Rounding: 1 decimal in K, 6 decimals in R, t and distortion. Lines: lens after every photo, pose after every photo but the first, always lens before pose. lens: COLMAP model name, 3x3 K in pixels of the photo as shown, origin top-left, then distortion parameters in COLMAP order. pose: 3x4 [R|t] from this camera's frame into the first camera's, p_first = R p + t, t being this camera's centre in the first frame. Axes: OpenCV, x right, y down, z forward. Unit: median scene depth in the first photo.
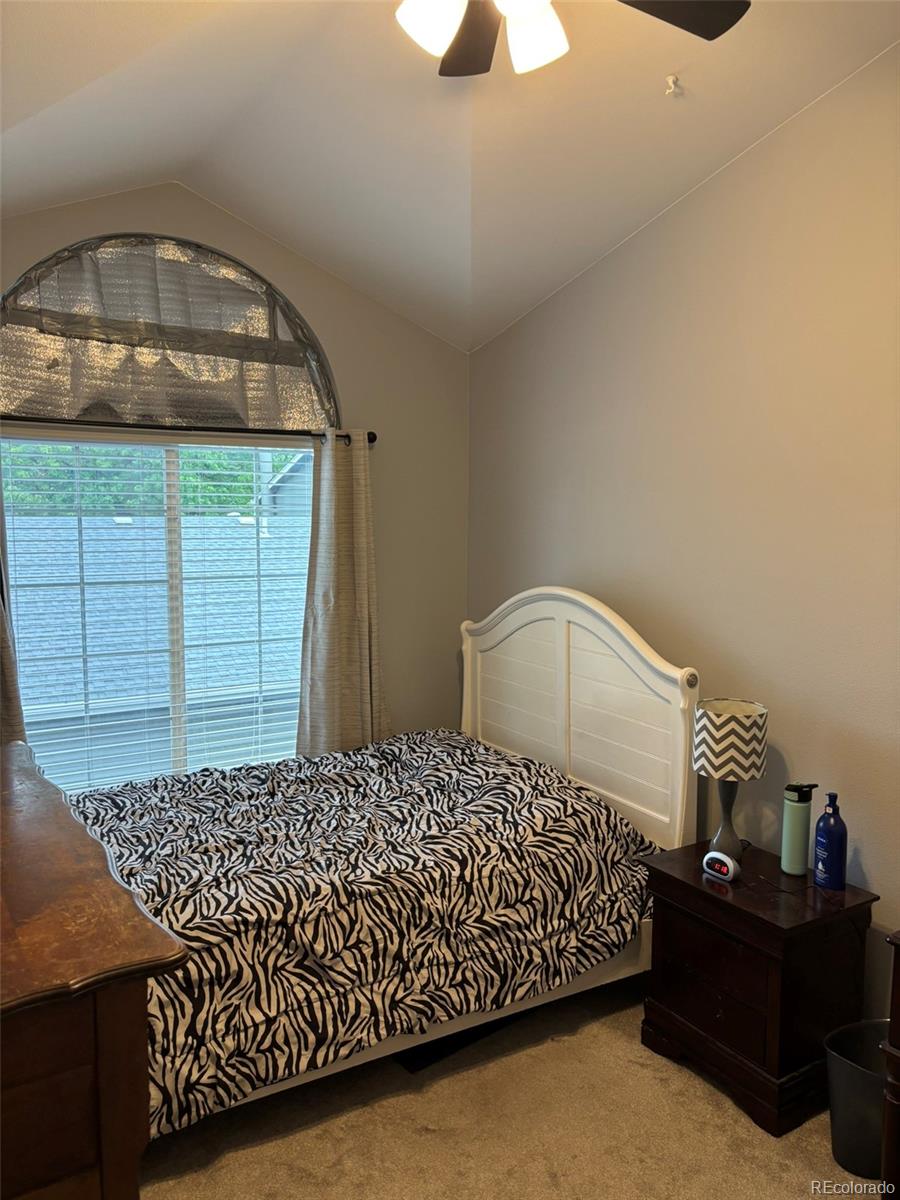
lens RADIAL K [[912.1, 0, 449.3], [0, 912.1, 606.9], [0, 0, 1]] dist [0.011298, 0.001900]
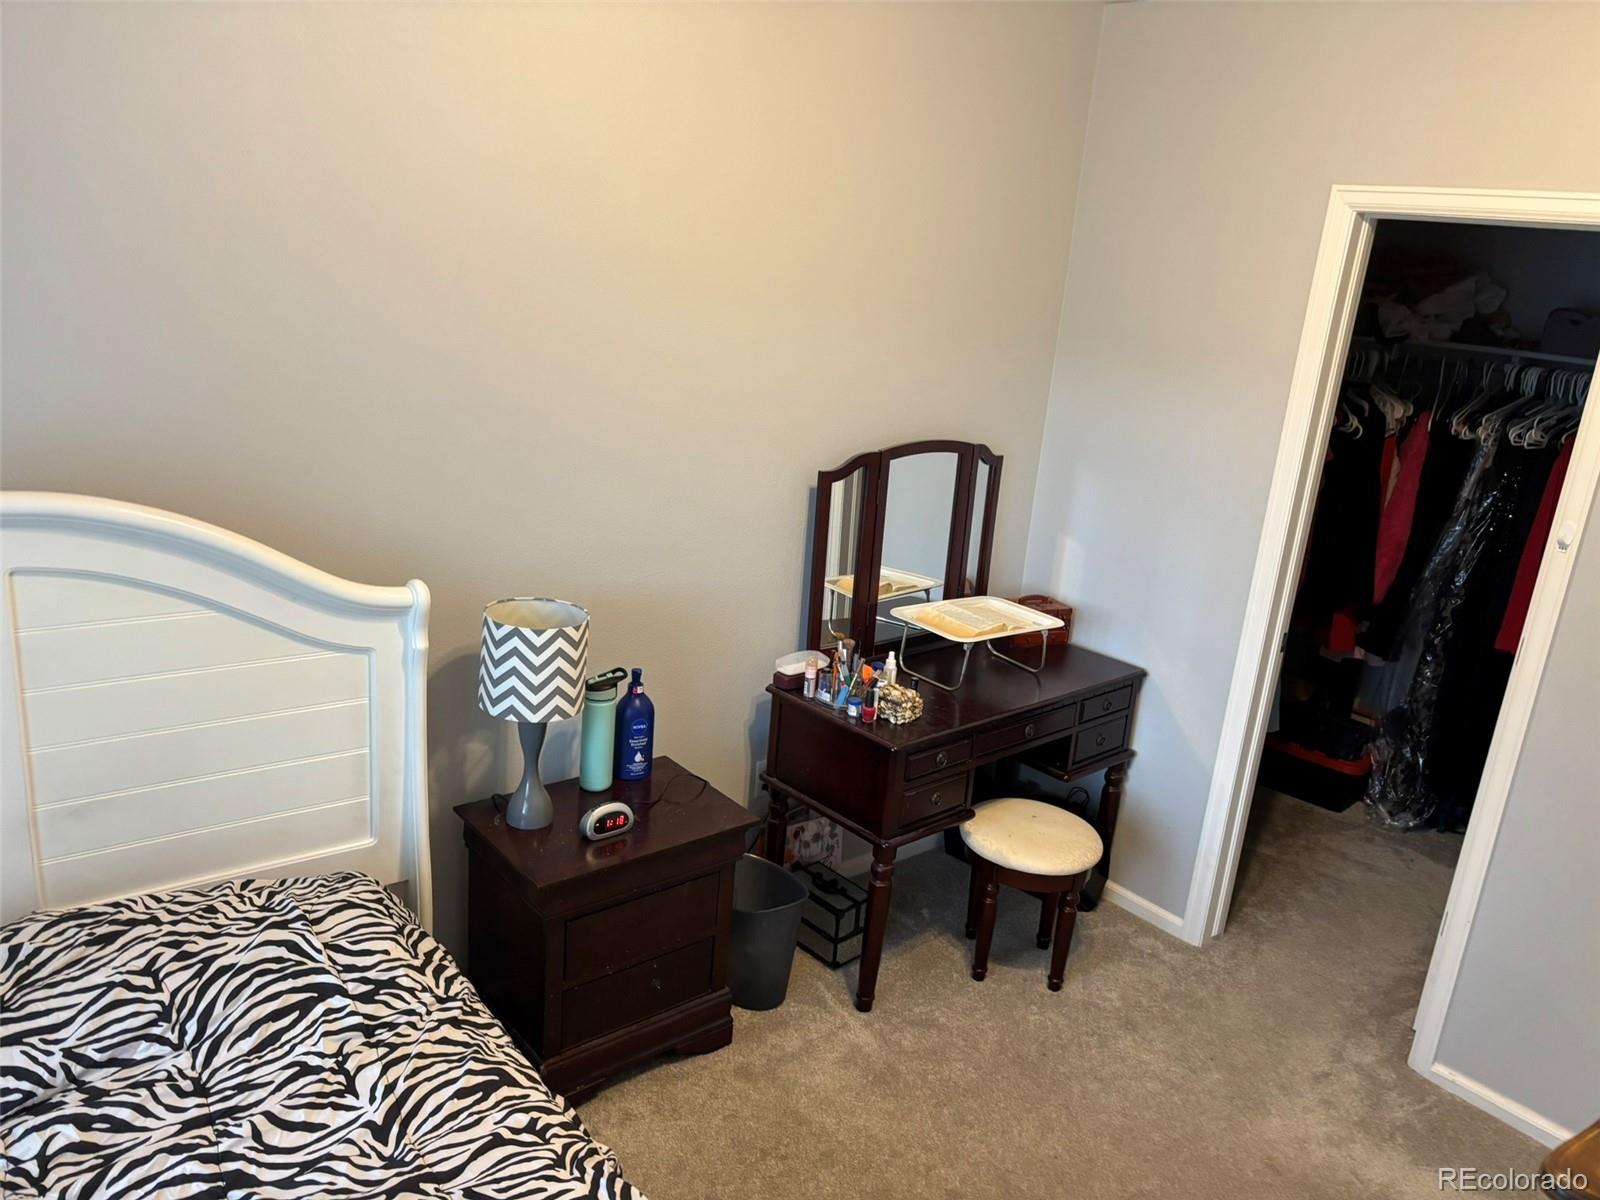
lens RADIAL K [[1216.1, 0, 800.4], [0, 1216.1, 590.9], [0, 0, 1]] dist [0.011298, 0.001900]
pose [[-0.143632, -0.292400, 0.945448, -0.539128], [0.023021, 0.954108, 0.298575, -0.163437], [-0.989363, 0.064651, -0.130309, 0.875820]]
